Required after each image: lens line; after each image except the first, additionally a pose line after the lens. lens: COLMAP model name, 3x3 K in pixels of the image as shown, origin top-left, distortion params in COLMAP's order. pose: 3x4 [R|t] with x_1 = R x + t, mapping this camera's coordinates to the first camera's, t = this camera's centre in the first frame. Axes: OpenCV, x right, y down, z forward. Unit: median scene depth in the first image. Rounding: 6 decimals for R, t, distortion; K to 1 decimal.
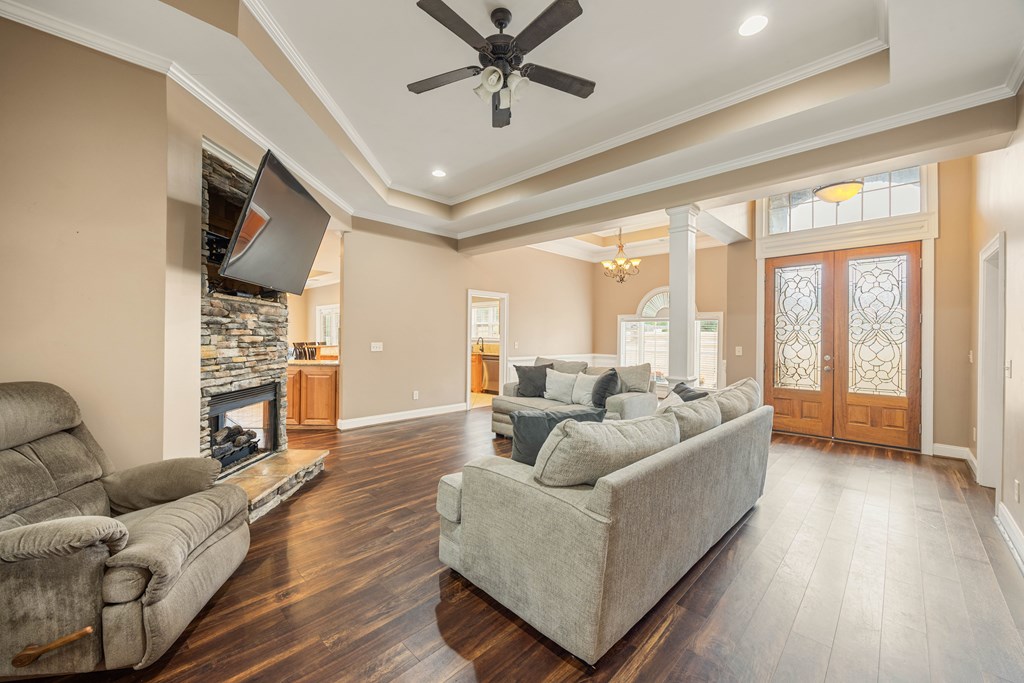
lens RADIAL K [[393.2, 0, 509.7], [0, 393.2, 338.1], [0, 0, 1]] dist [-0.002241, -0.000045]
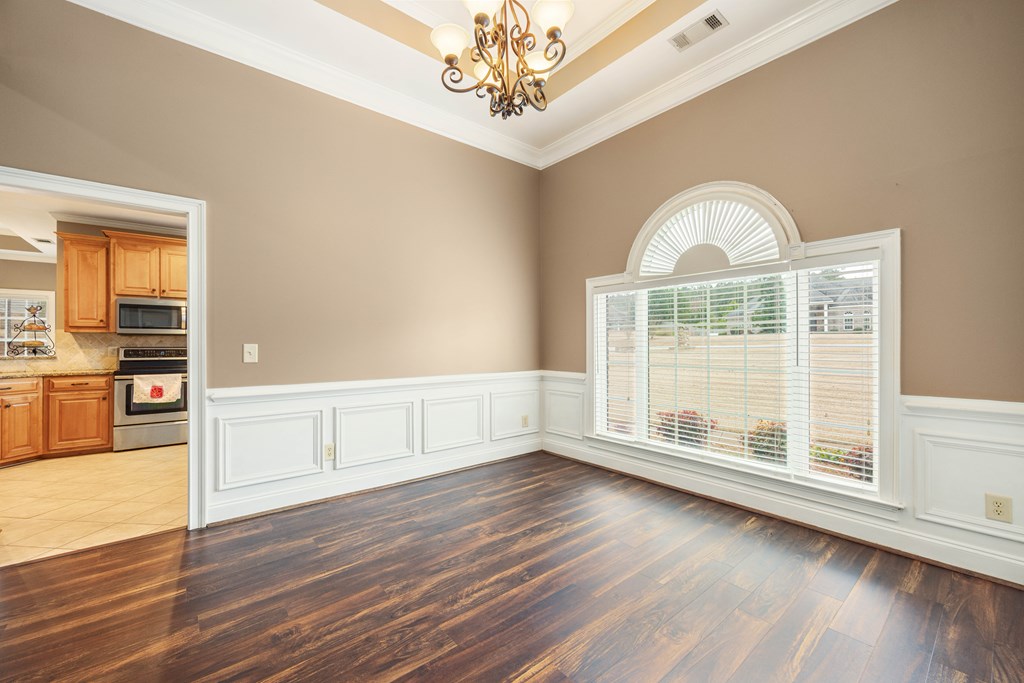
lens RADIAL K [[412.8, 0, 504.9], [0, 412.8, 335.9], [0, 0, 1]] dist [-0.001406, -0.000079]
pose [[0.992716, -0.016965, -0.119279, 0.467913], [0.014023, 0.999577, -0.025466, 0.024915], [0.119661, 0.023608, 0.992534, 1.078207]]
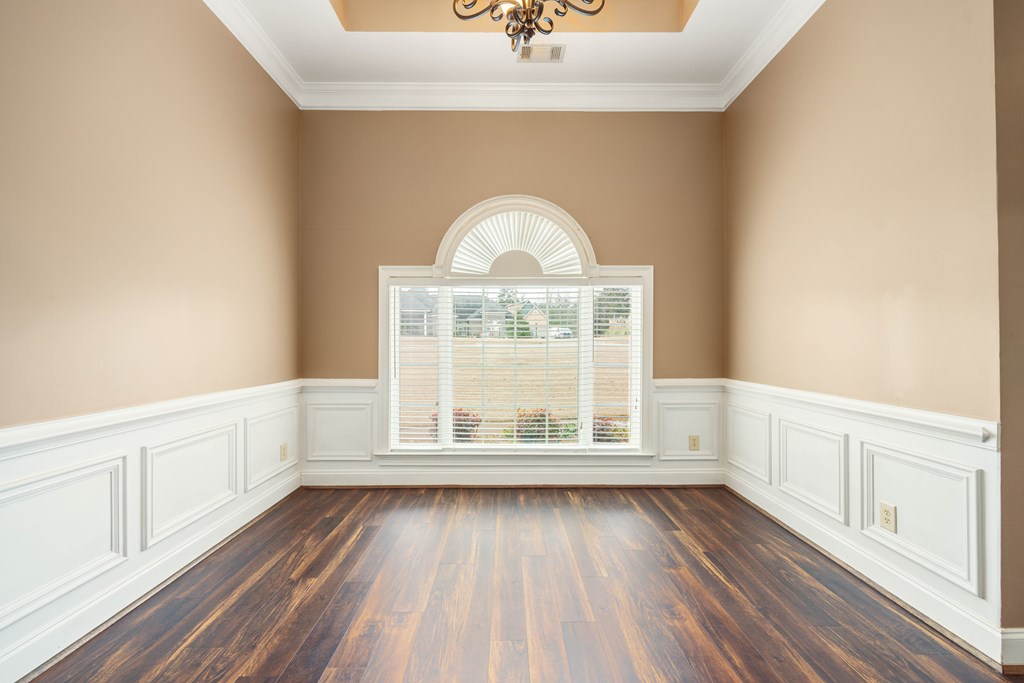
lens RADIAL K [[412.8, 0, 504.9], [0, 412.8, 335.9], [0, 0, 1]] dist [-0.001406, -0.000079]
pose [[0.711003, 0.002156, 0.703186, 0.188606], [0.012032, 0.999812, -0.015230, 0.022302], [-0.703086, 0.019290, 0.710843, 1.286830]]
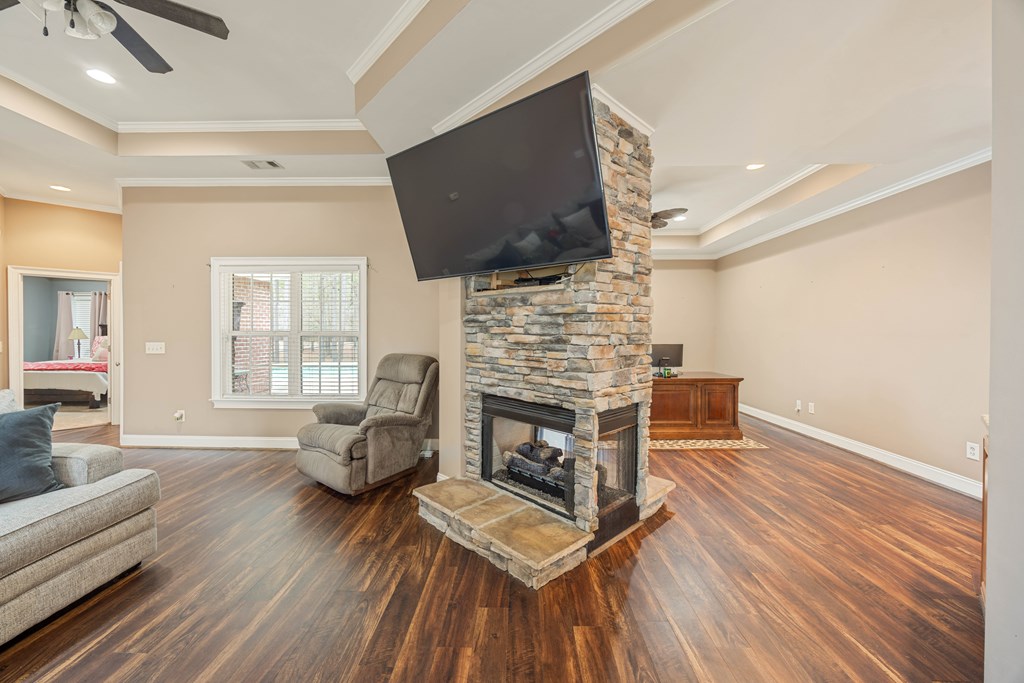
lens RADIAL K [[389.2, 0, 509.0], [0, 389.2, 335.1], [0, 0, 1]] dist [-0.002380, -0.000226]
pose [[-0.734902, -0.002334, -0.678169, -0.077879], [-0.013184, 0.999854, 0.010847, -0.009142], [0.678045, 0.016912, -0.734826, 1.093769]]
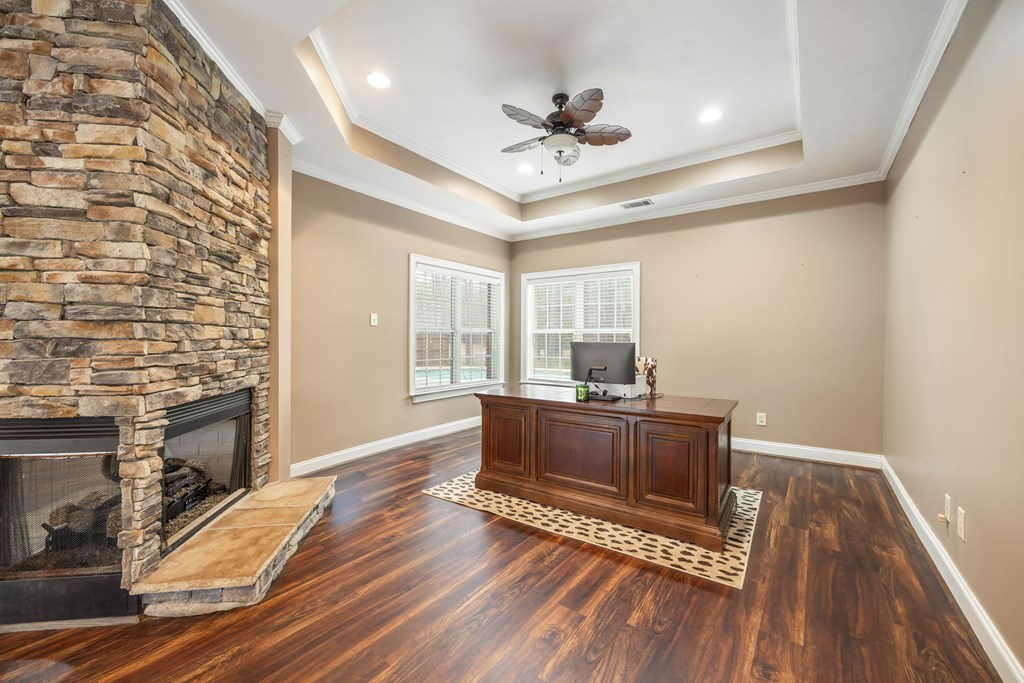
lens RADIAL K [[412.8, 0, 504.9], [0, 412.8, 335.9], [0, 0, 1]] dist [-0.001406, -0.000079]
pose [[-0.991004, -0.014995, -0.132992, -0.867347], [-0.015032, 0.999887, -0.000727, 0.015166], [0.132988, 0.001279, -0.991117, 1.208910]]
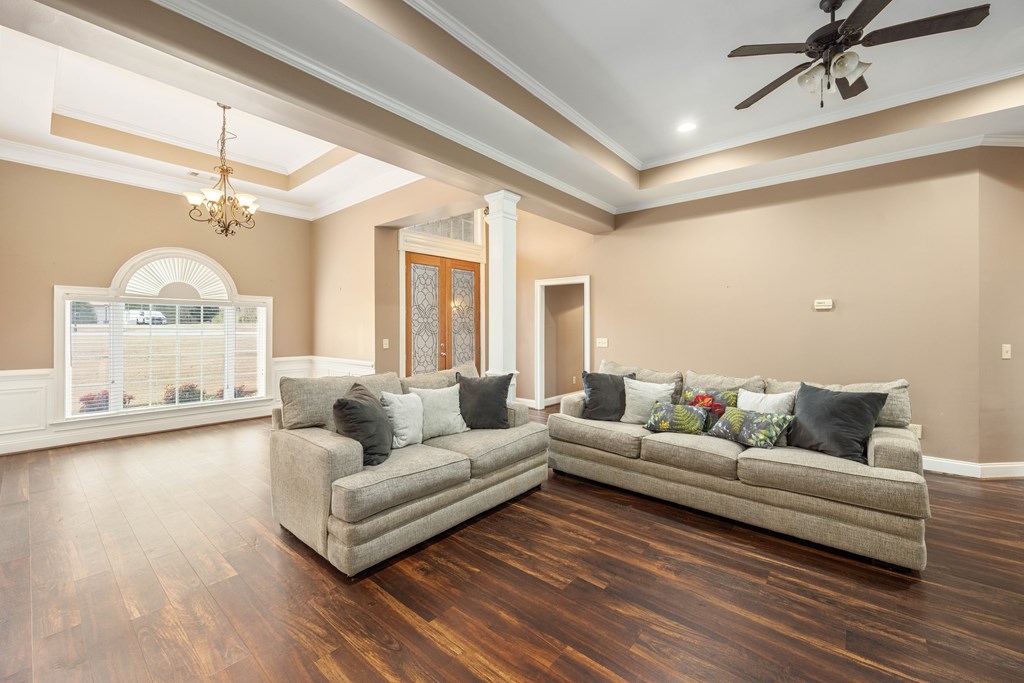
lens RADIAL K [[412.8, 0, 504.9], [0, 412.8, 335.9], [0, 0, 1]] dist [-0.001406, -0.000079]
pose [[-0.064875, -0.024796, 0.997585, -0.500885], [0.005784, 0.999665, 0.025224, -0.011472], [-0.997877, 0.007407, -0.064710, 0.953674]]
